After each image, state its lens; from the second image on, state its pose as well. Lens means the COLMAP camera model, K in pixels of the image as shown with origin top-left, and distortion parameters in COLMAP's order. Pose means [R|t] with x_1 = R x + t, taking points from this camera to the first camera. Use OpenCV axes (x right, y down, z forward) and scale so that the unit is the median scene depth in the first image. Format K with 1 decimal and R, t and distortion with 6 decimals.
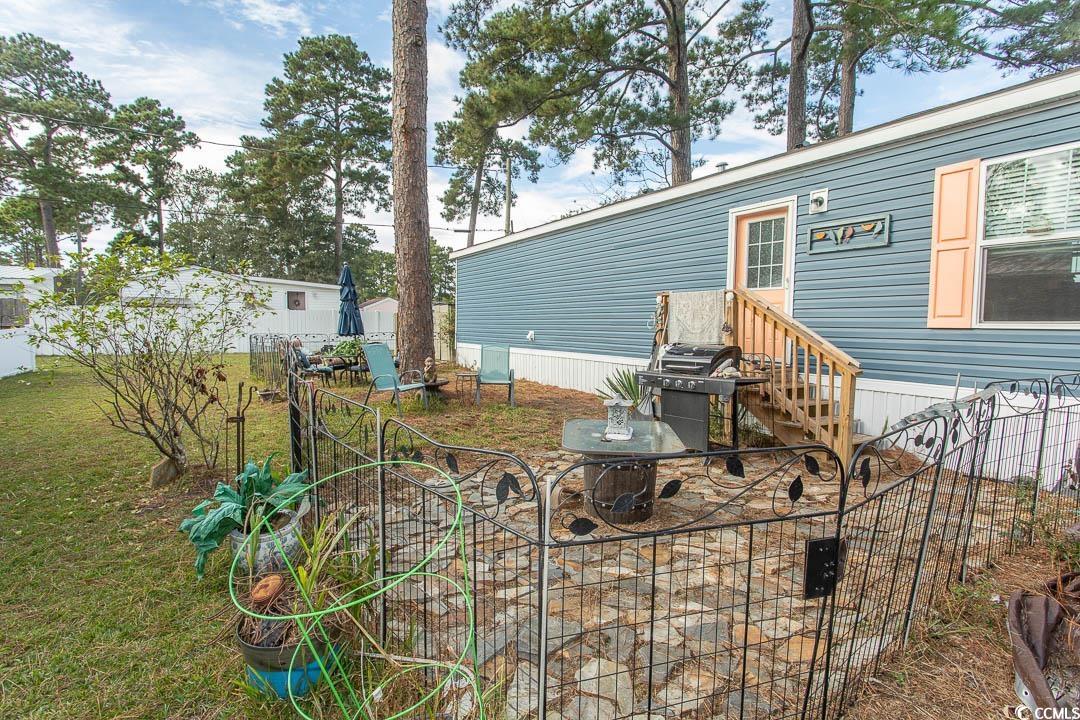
lens RADIAL K [[530.7, 0, 540.8], [0, 530.7, 365.1], [0, 0, 1]] dist [-0.005394, 0.004963]
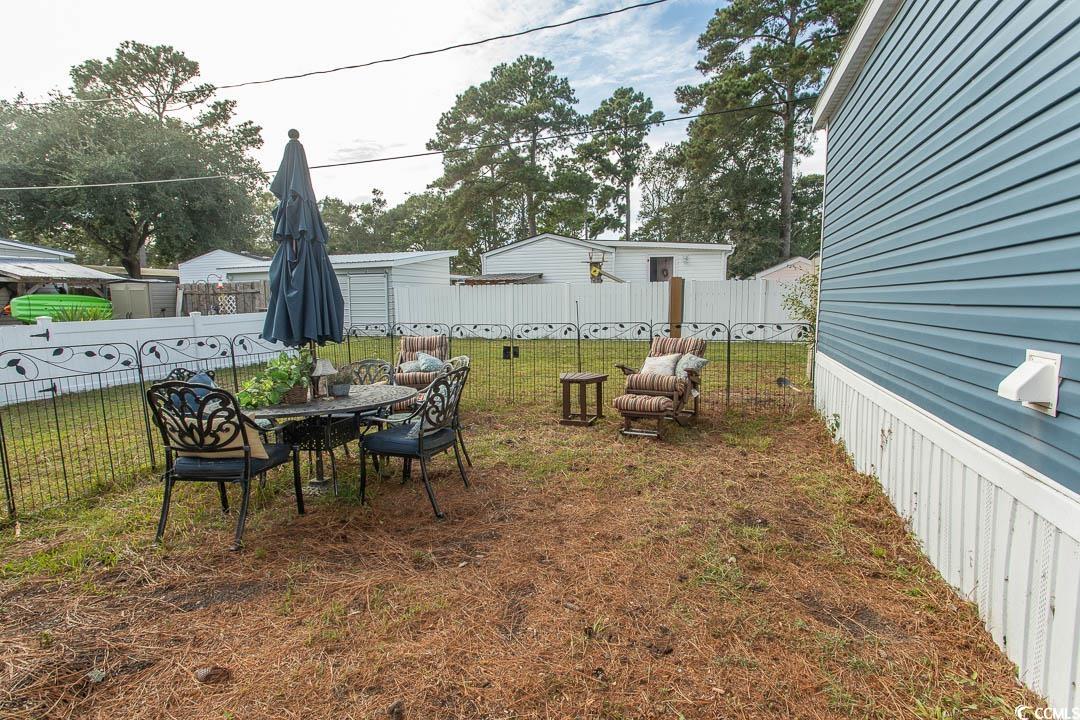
lens RADIAL K [[530.7, 0, 528.9], [0, 530.7, 355.1], [0, 0, 1]] dist [-0.005394, 0.004963]
pose [[0.630553, 0.069462, -0.773032, 0.003434], [-0.046602, 0.997579, 0.051626, -0.035137], [0.774746, 0.003471, 0.632263, 0.433596]]
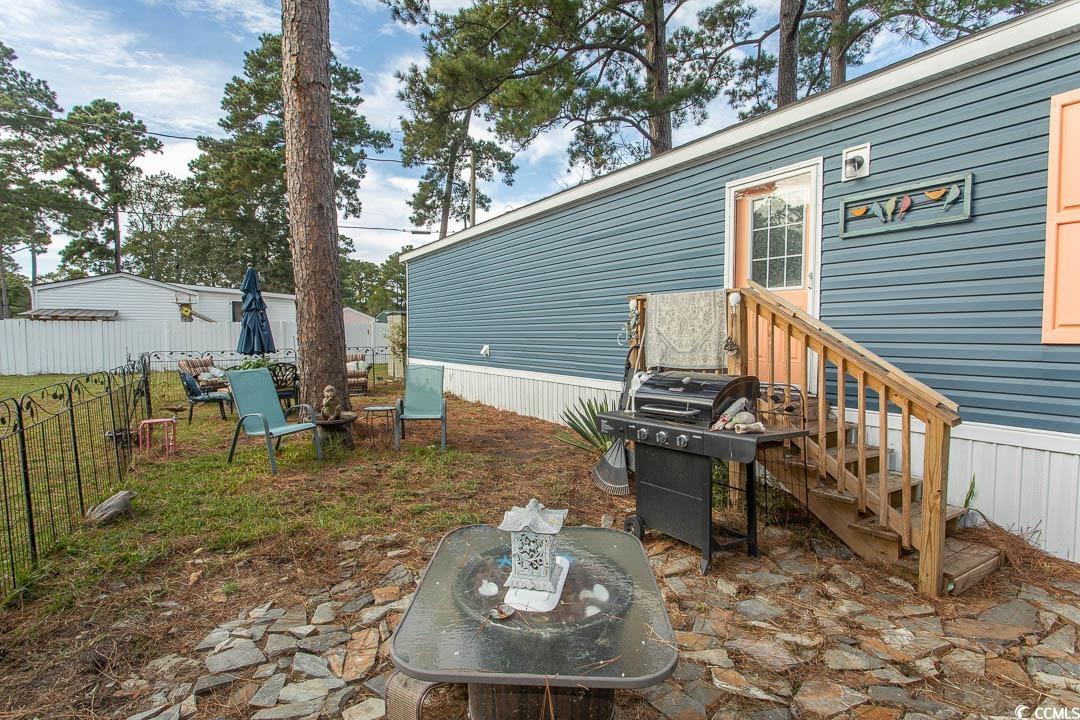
lens RADIAL K [[530.7, 0, 542.3], [0, 530.7, 362.2], [0, 0, 1]] dist [-0.005394, 0.004963]
pose [[0.999477, -0.011533, 0.030226, 0.024473], [0.012190, 0.999691, -0.021657, -0.010012], [-0.029967, 0.022014, 0.999308, 0.090749]]
